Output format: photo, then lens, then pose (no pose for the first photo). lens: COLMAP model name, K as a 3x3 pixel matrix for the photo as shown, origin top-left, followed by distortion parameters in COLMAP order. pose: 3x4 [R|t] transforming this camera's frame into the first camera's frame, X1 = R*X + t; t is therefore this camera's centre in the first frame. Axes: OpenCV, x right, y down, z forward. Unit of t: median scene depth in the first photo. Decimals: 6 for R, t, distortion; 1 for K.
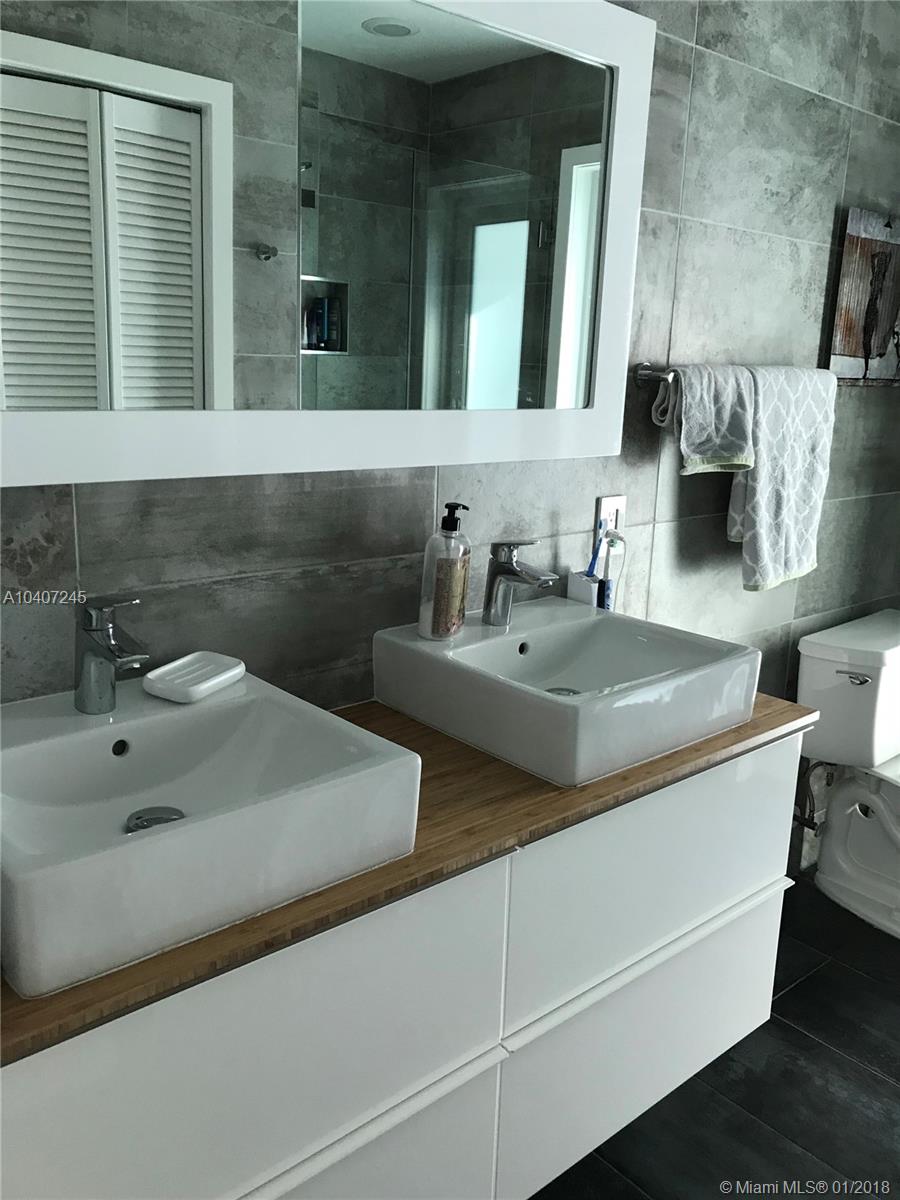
lens RADIAL K [[986.8, 0, 457.9], [0, 986.8, 596.1], [0, 0, 1]] dist [0.012678, -0.015498]
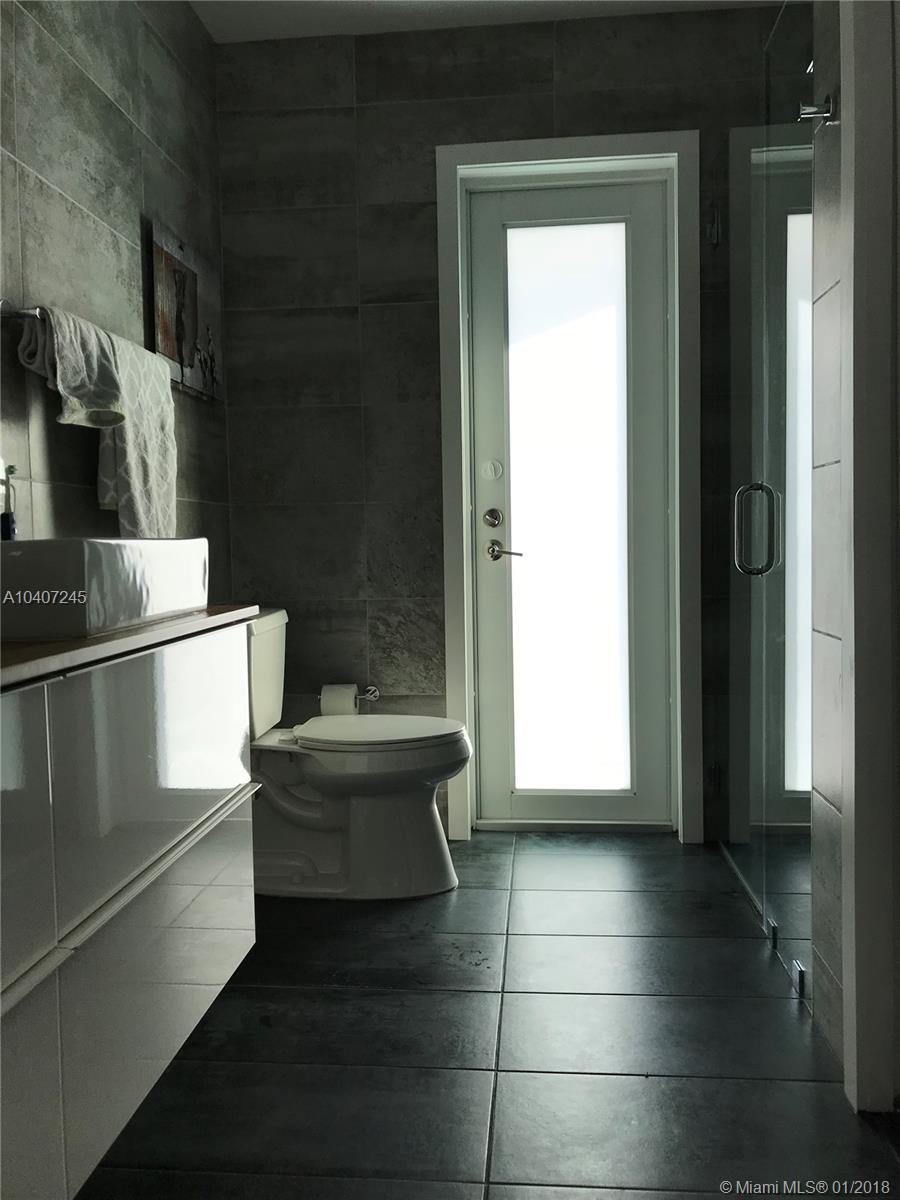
lens RADIAL K [[986.8, 0, 448.8], [0, 986.8, 604.2], [0, 0, 1]] dist [0.012678, -0.015498]
pose [[0.726512, -0.087368, 0.681577, -0.153747], [0.198131, 0.976392, -0.086035, 0.190595], [-0.657970, 0.197547, 0.726671, 0.085103]]
